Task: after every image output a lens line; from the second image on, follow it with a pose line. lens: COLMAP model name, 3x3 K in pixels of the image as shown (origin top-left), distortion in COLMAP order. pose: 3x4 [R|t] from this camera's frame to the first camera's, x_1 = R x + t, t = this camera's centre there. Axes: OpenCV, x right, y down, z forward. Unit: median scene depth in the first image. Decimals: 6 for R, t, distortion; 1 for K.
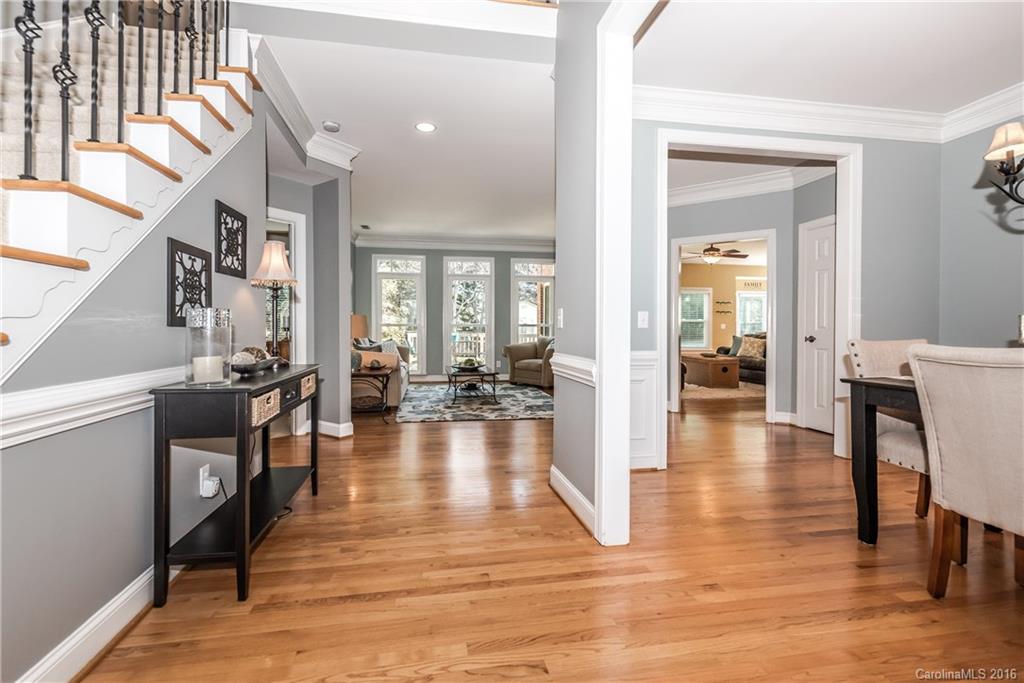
lens RADIAL K [[447.1, 0, 507.0], [0, 447.1, 333.5], [0, 0, 1]] dist [0.001388, -0.001685]
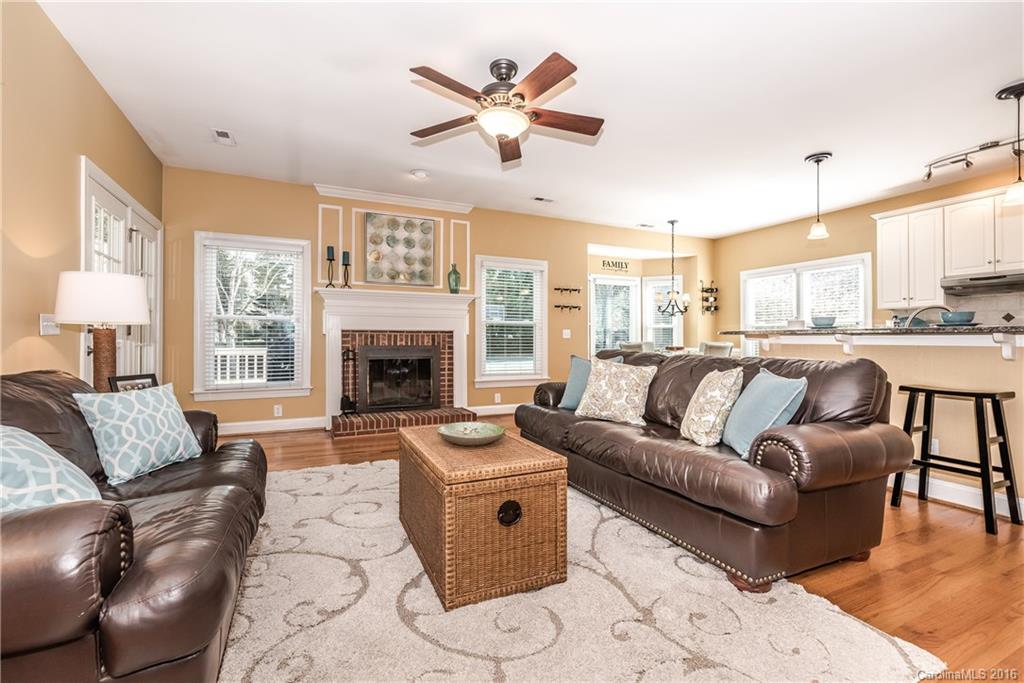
lens RADIAL K [[447.1, 0, 505.7], [0, 447.1, 339.7], [0, 0, 1]] dist [0.001388, -0.001685]
pose [[0.965769, -0.001304, 0.259400, 0.271524], [0.002409, 0.999989, -0.003942, -0.006364], [-0.259392, 0.004432, 0.965762, 0.495340]]
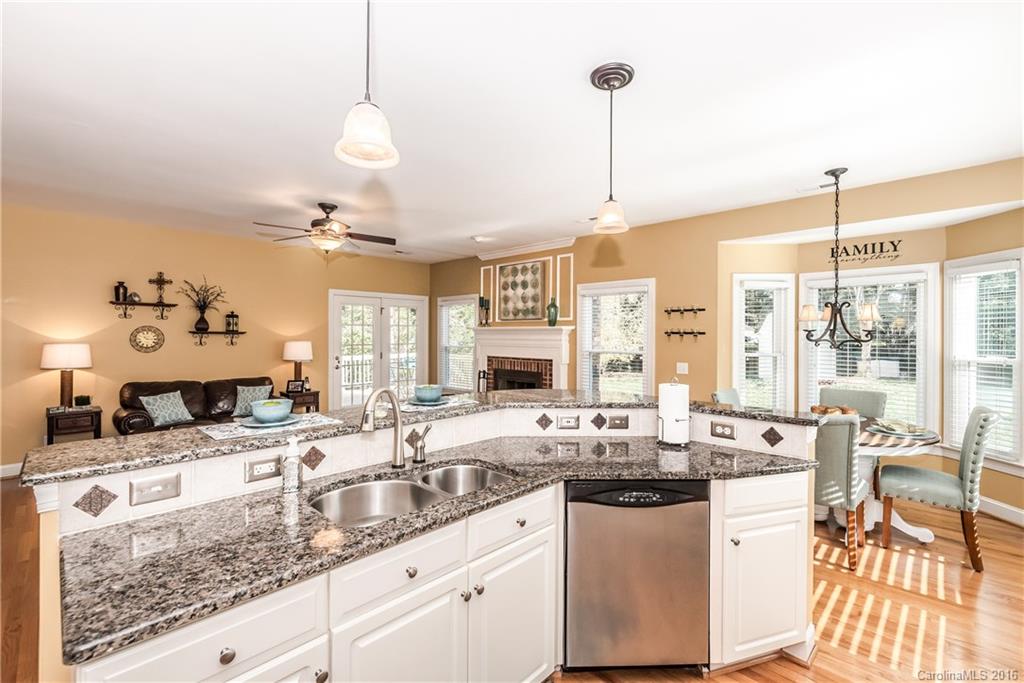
lens RADIAL K [[447.1, 0, 513.6], [0, 447.1, 345.7], [0, 0, 1]] dist [0.001388, -0.001685]
pose [[0.595704, 0.021464, -0.802917, 0.726993], [-0.004526, 0.999717, 0.023368, -0.045640], [0.803191, -0.010286, 0.595632, 0.625513]]
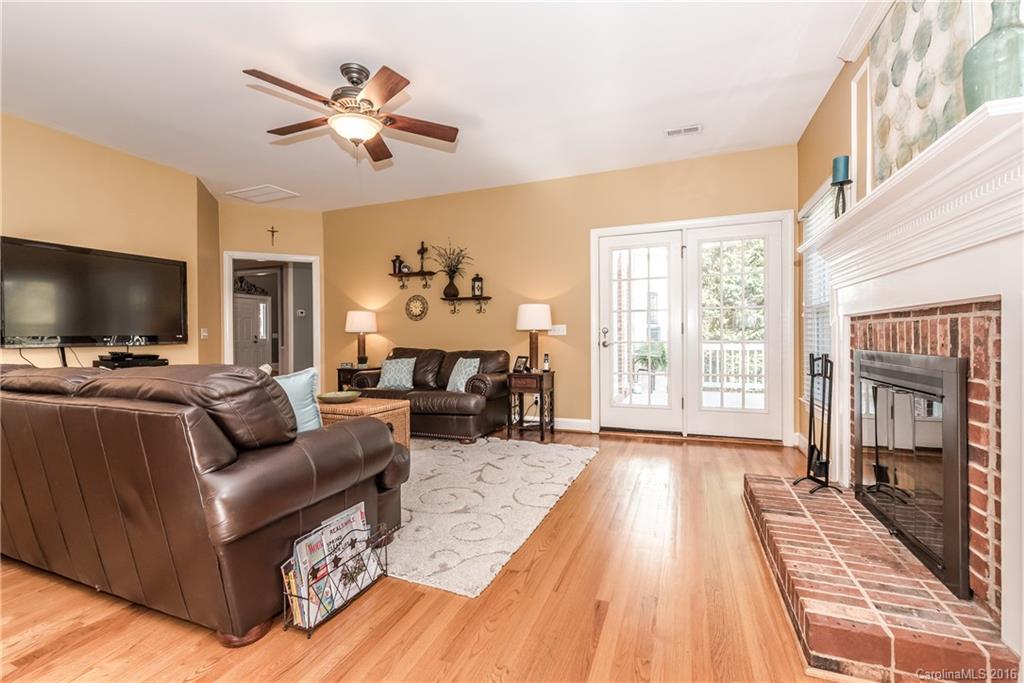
lens RADIAL K [[447.1, 0, 513.5], [0, 447.1, 339.7], [0, 0, 1]] dist [0.001388, -0.001685]
pose [[-0.513263, 0.003321, -0.858225, 0.500137], [0.002671, 0.999994, 0.002272, -0.008135], [0.858227, -0.001126, -0.513269, 0.920066]]
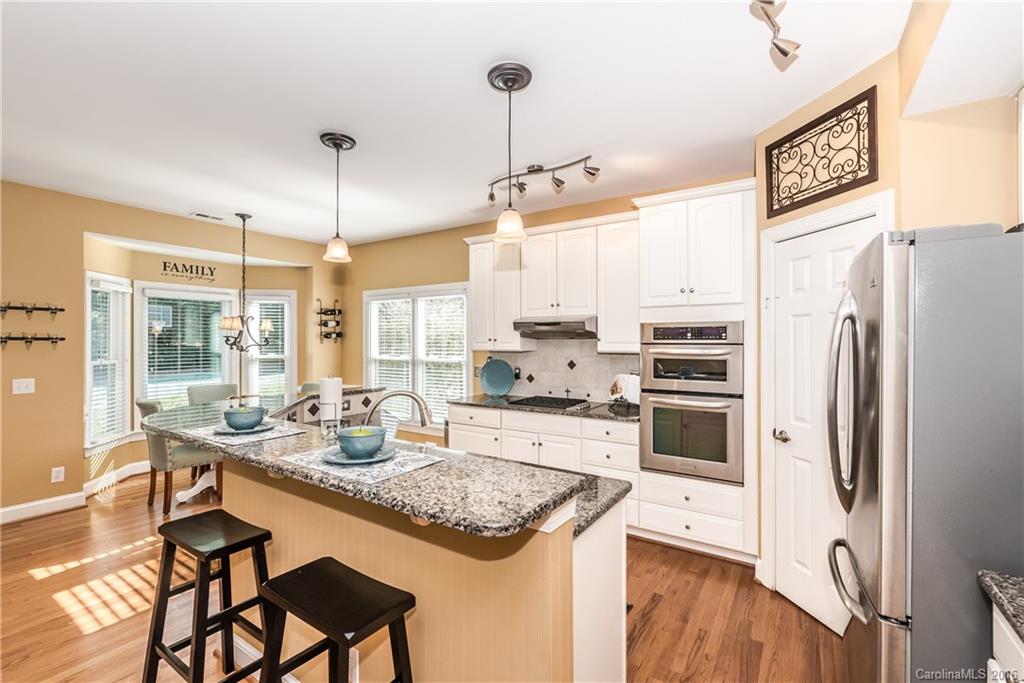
lens RADIAL K [[447.1, 0, 509.0], [0, 447.1, 341.3], [0, 0, 1]] dist [0.001388, -0.001685]
pose [[0.689625, -0.003771, 0.724157, 0.492823], [0.005373, 0.999986, 0.000090, -0.044631], [-0.724146, 0.003829, 0.689636, 0.542986]]
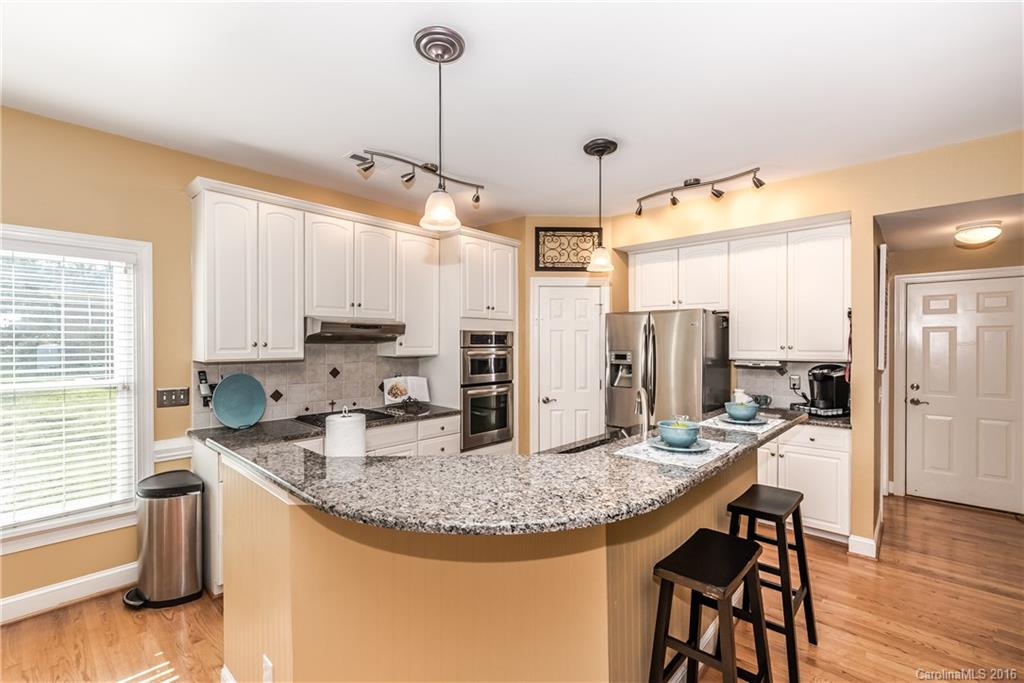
lens RADIAL K [[447.1, 0, 517.1], [0, 447.1, 343.8], [0, 0, 1]] dist [0.001388, -0.001685]
pose [[-0.614700, -0.005961, 0.788739, 0.462272], [0.001886, 0.999957, 0.009028, -0.048383], [-0.788759, 0.007037, -0.614662, 0.842381]]
